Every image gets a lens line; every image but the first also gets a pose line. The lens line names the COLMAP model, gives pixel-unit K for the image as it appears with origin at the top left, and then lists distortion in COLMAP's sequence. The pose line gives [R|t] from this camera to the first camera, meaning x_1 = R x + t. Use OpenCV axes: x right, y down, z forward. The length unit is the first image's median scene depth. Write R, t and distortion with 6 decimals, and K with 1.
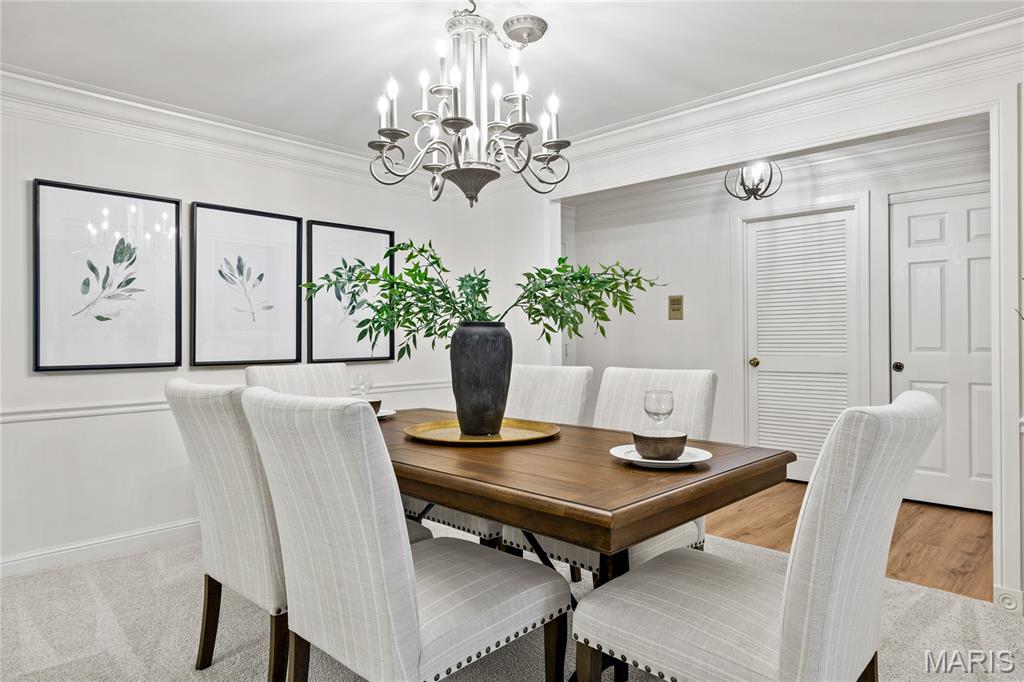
lens RADIAL K [[624.4, 0, 513.0], [0, 624.4, 343.2], [0, 0, 1]] dist [-0.009658, -0.000693]
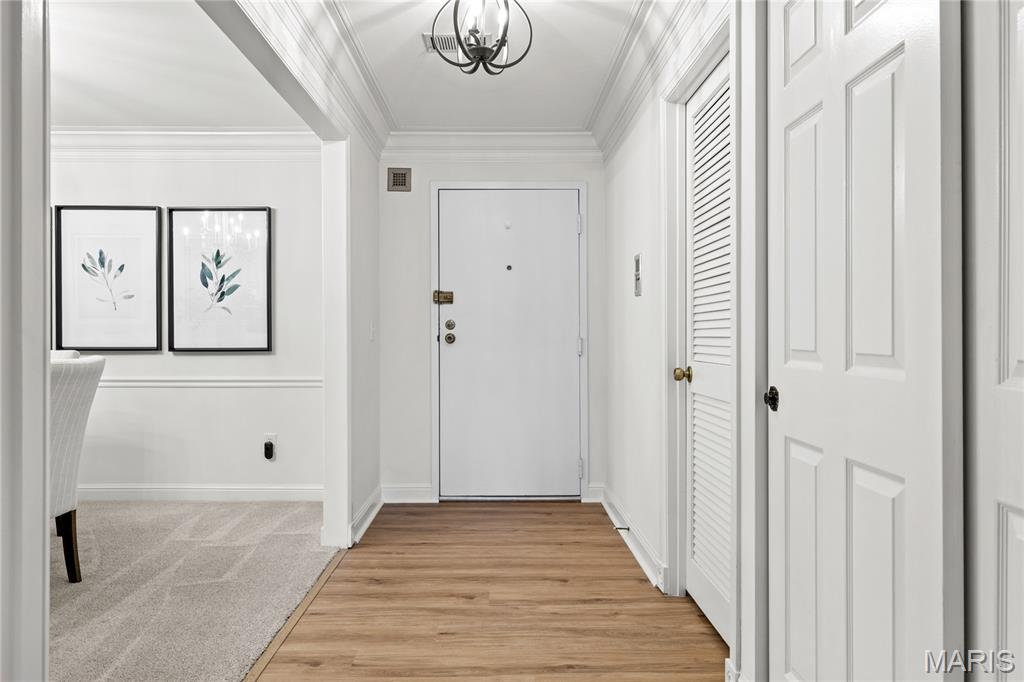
lens RADIAL K [[713.6, 0, 504.4], [0, 713.6, 333.6], [0, 0, 1]] dist [0.007485, -0.003631]
pose [[0.696140, 0.006466, -0.717877, 0.869338], [-0.010345, 0.999946, -0.001025, -0.000757], [0.717832, 0.008140, 0.696169, 0.594132]]
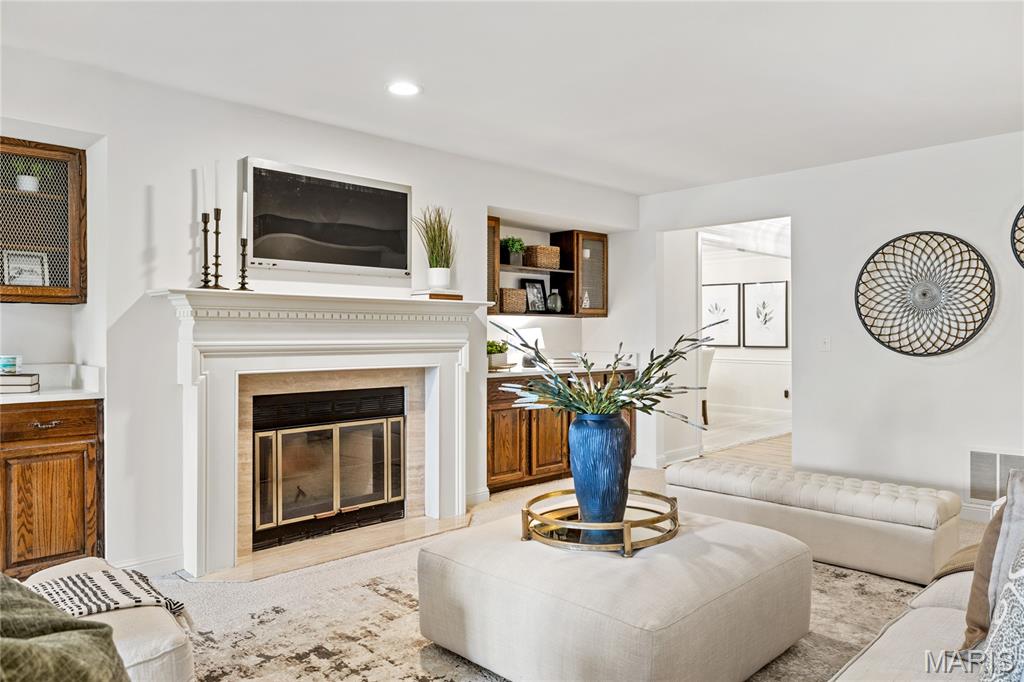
lens RADIAL K [[713.6, 0, 517.6], [0, 713.6, 340.6], [0, 0, 1]] dist [0.007485, -0.003631]
pose [[-0.024384, 0.017611, -0.999548, 2.254435], [-0.004661, 0.999832, 0.017730, -0.033357], [0.999692, 0.005091, -0.024298, 0.259046]]
